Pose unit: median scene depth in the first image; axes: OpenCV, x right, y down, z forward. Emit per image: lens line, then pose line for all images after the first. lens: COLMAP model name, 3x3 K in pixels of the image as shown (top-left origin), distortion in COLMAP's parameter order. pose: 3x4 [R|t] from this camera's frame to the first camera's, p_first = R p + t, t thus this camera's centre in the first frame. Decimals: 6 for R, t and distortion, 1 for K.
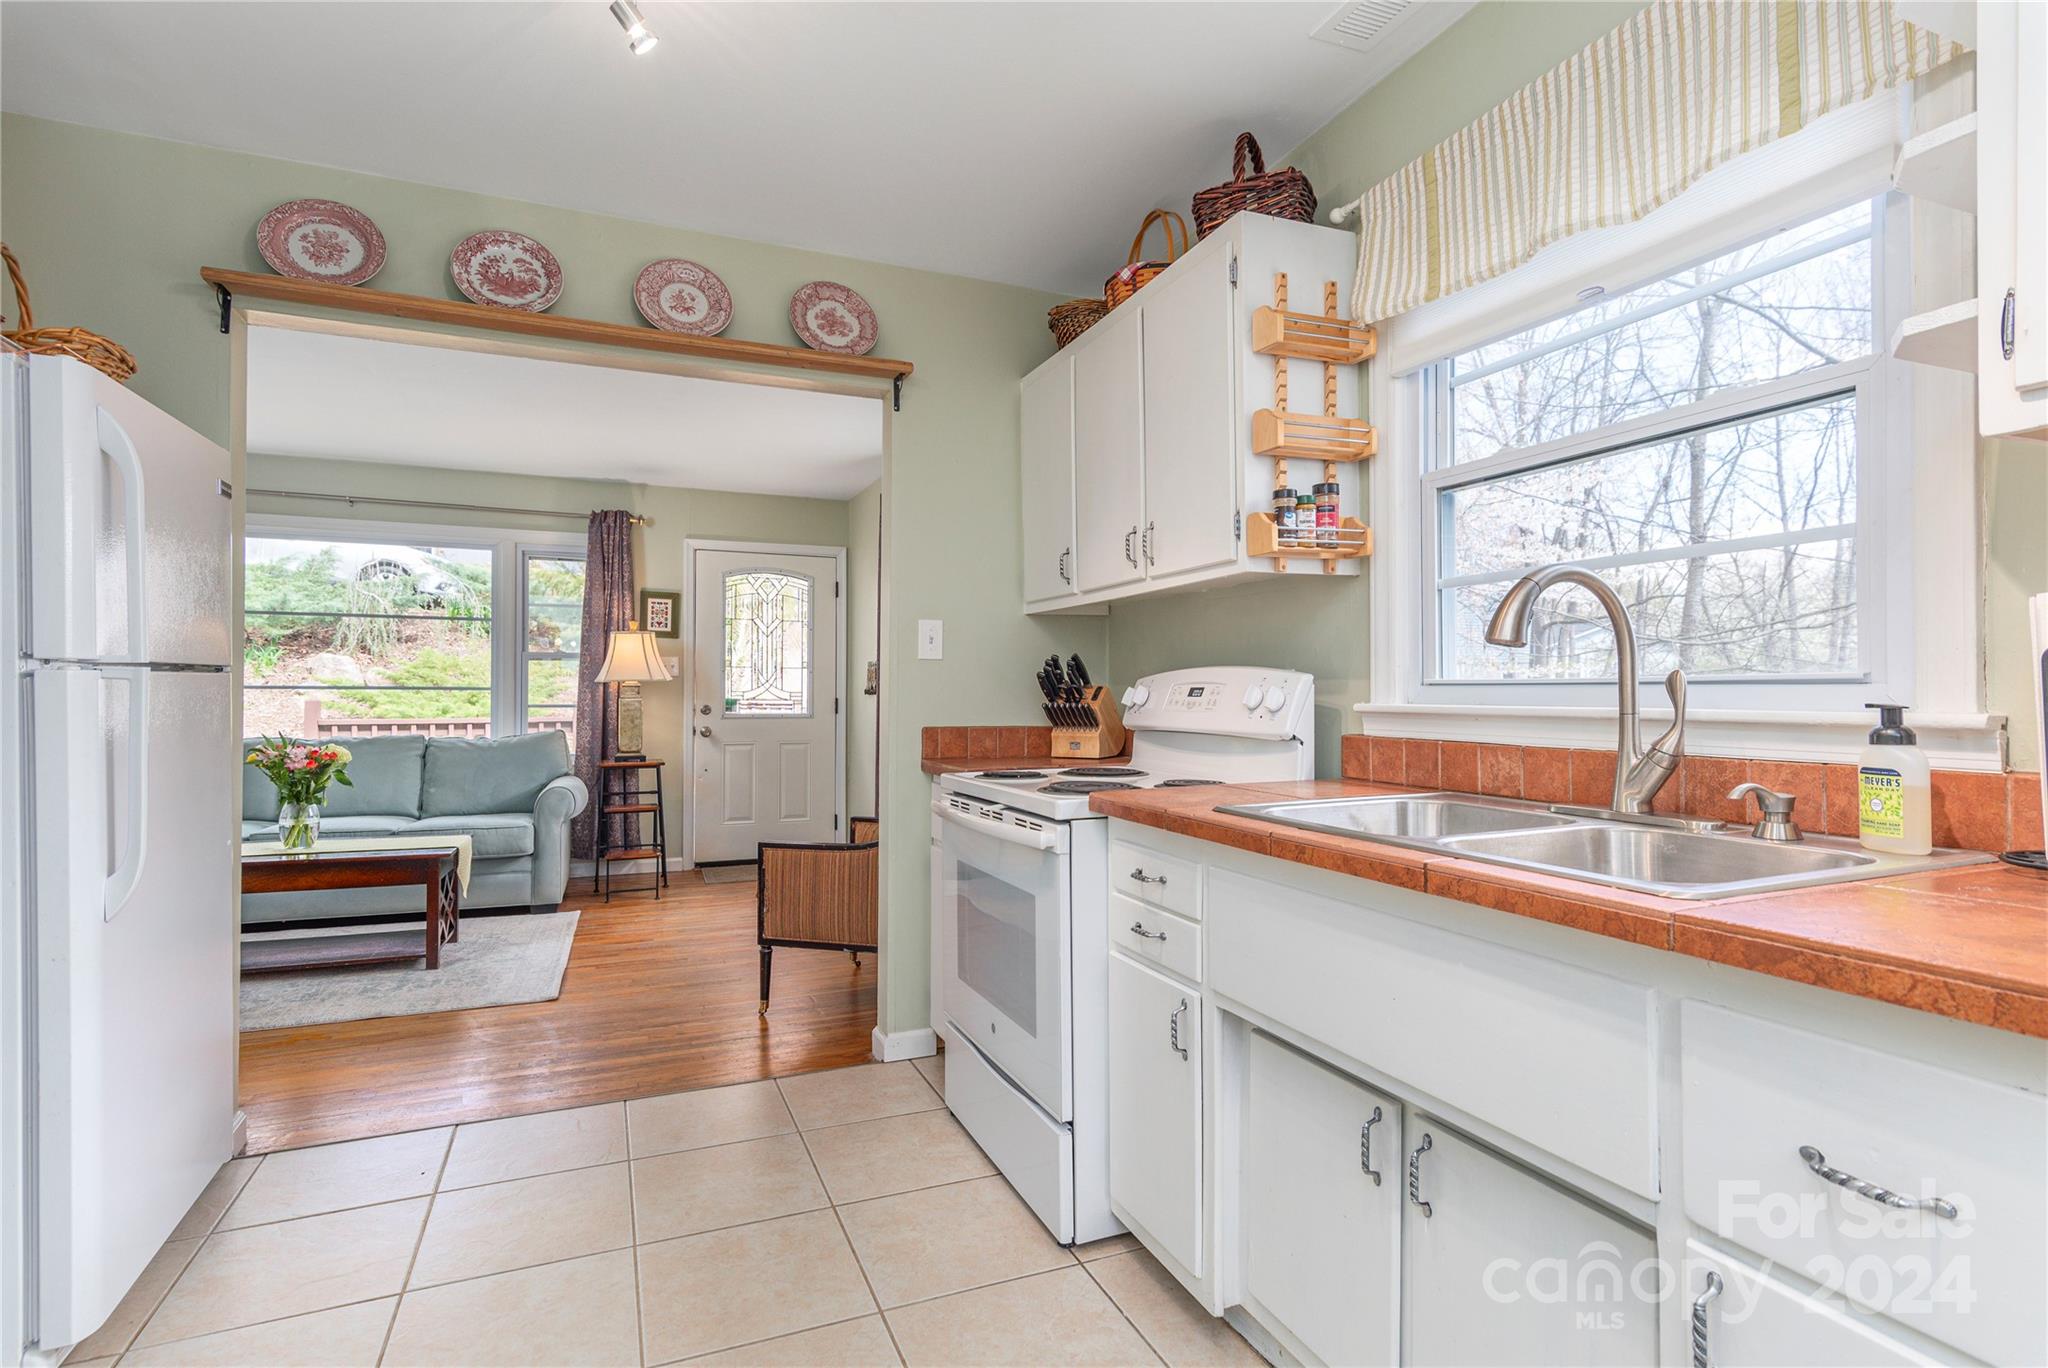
lens RADIAL K [[1019.1, 0, 1024.0], [0, 1019.1, 684.0], [0, 0, 1]] dist [-0.003170, -0.001406]
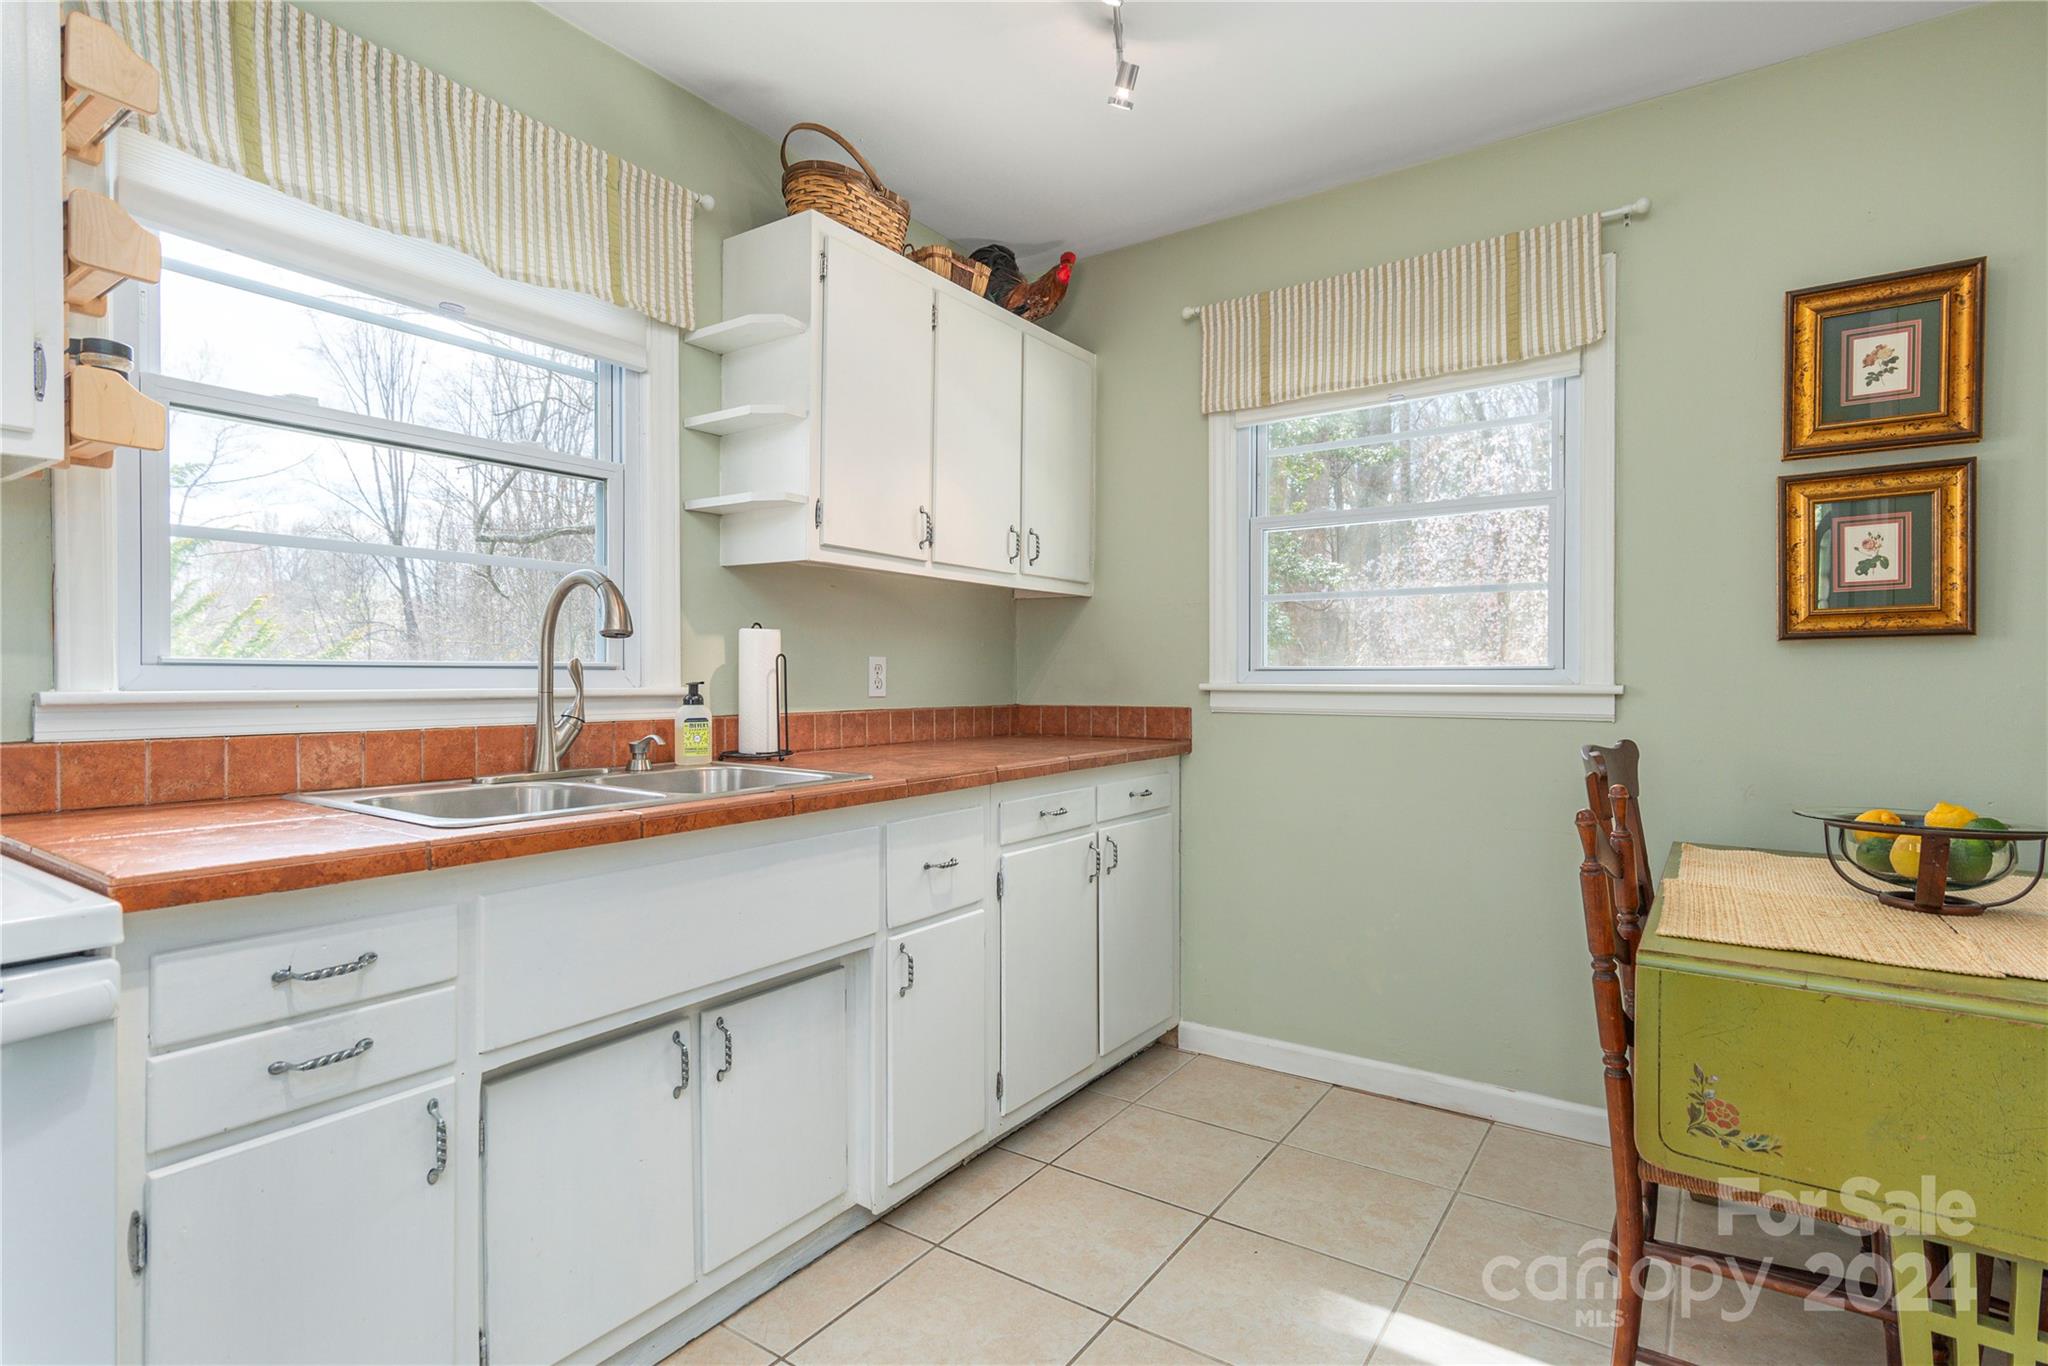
lens RADIAL K [[1019.1, 0, 1024.0], [0, 1019.1, 683.0], [0, 0, 1]] dist [-0.003170, -0.001406]
pose [[-0.533034, -0.006714, 0.846067, -0.787992], [-0.004866, 0.999976, 0.004869, 0.008064], [-0.846080, -0.001522, -0.533054, 1.184238]]
